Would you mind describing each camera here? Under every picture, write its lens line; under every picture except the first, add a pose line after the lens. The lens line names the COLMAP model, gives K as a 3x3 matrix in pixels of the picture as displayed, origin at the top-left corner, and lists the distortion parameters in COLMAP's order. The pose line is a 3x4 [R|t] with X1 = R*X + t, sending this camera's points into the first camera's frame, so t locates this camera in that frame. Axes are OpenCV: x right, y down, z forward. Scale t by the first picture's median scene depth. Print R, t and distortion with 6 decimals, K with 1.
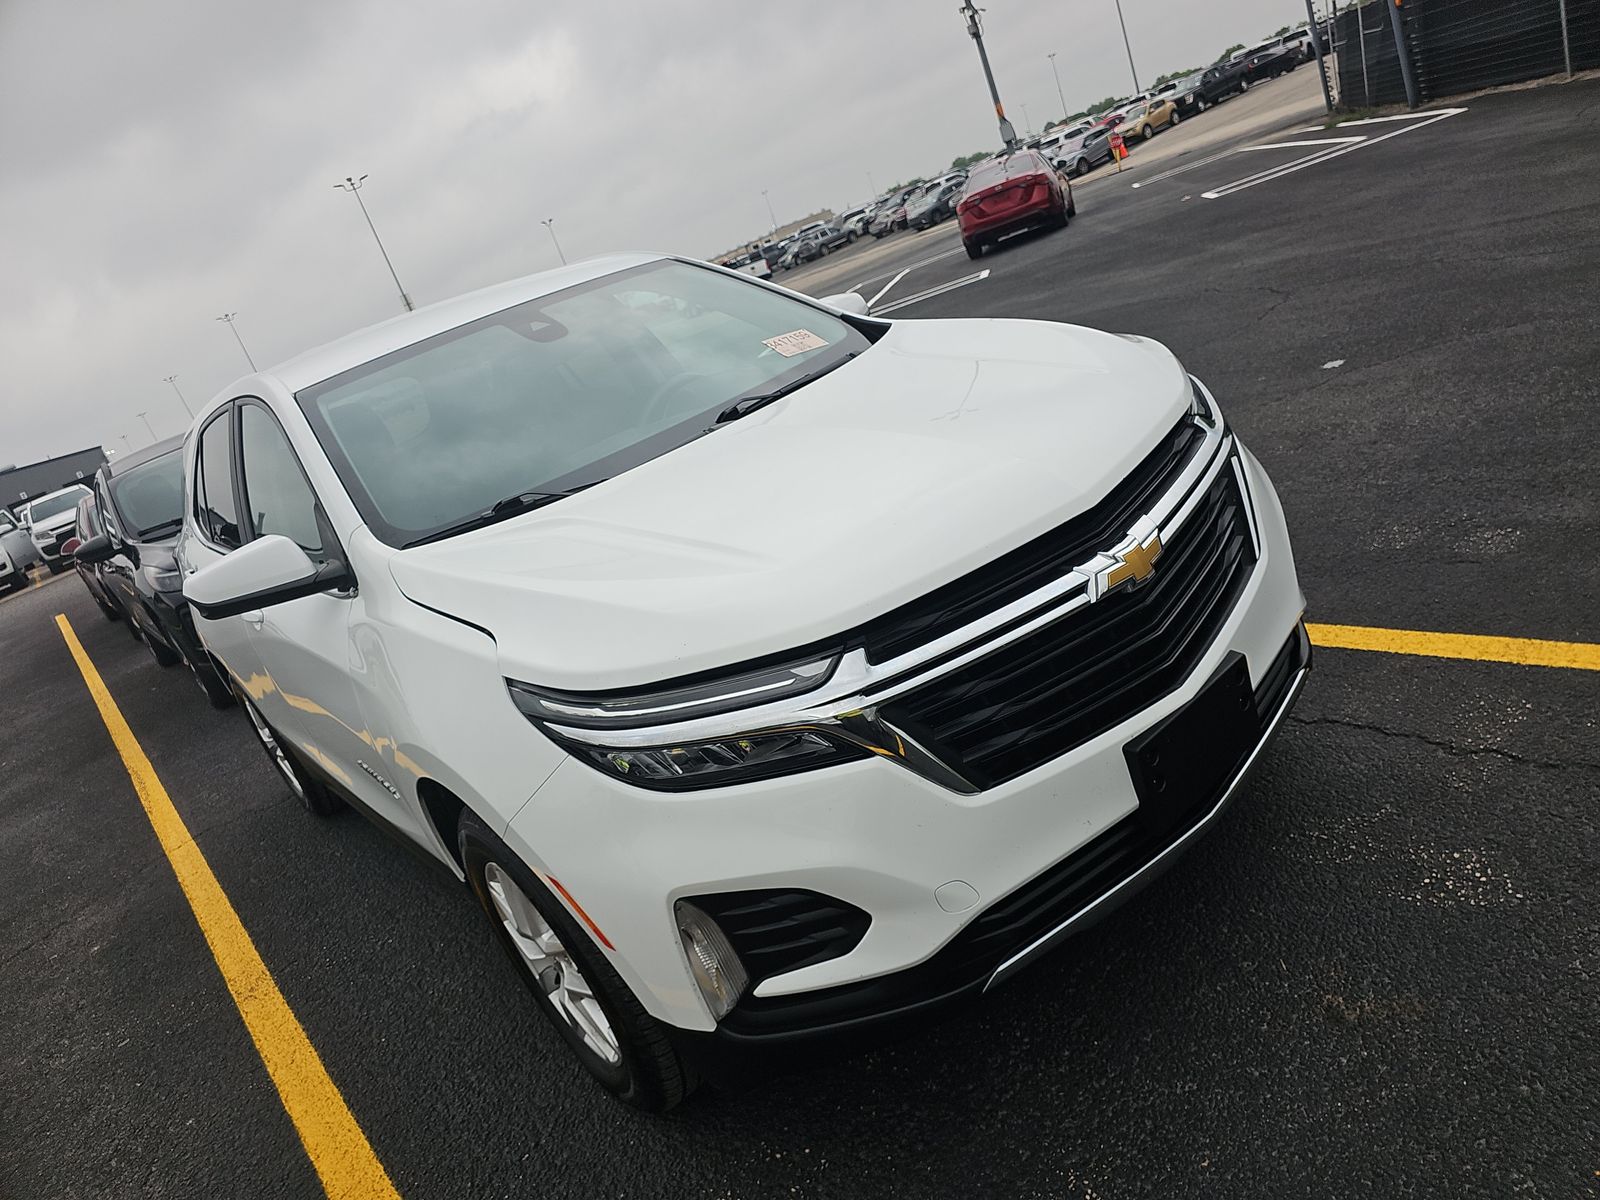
lens RADIAL K [[1053.9, 0, 802.3], [0, 1053.9, 601.4], [0, 0, 1]] dist [0.032009, -0.035189]
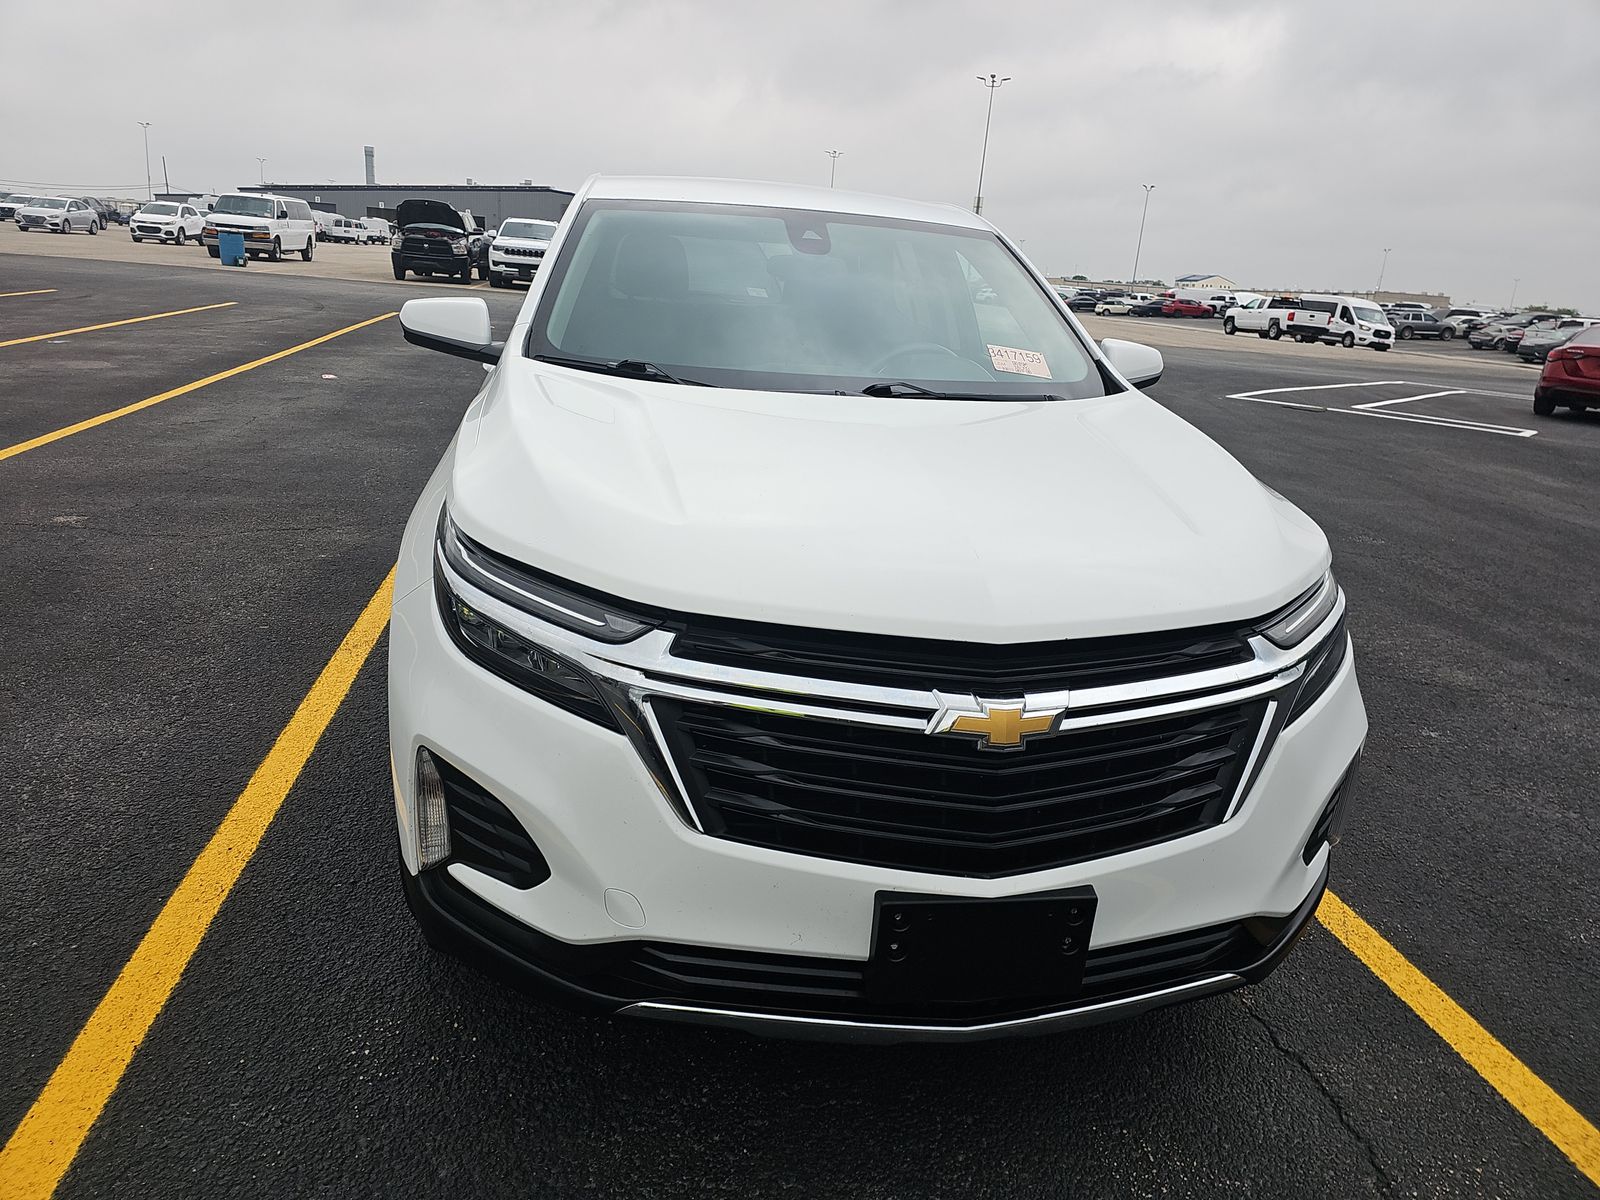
lens RADIAL K [[1053.9, 0, 800.5], [0, 1053.9, 565.5], [0, 0, 1]] dist [0.032009, -0.035189]
pose [[0.793565, 0.507518, -0.335678, 0.285206], [-0.502409, 0.857722, 0.109079, -0.111418], [0.343278, 0.082086, 0.935640, 0.089015]]
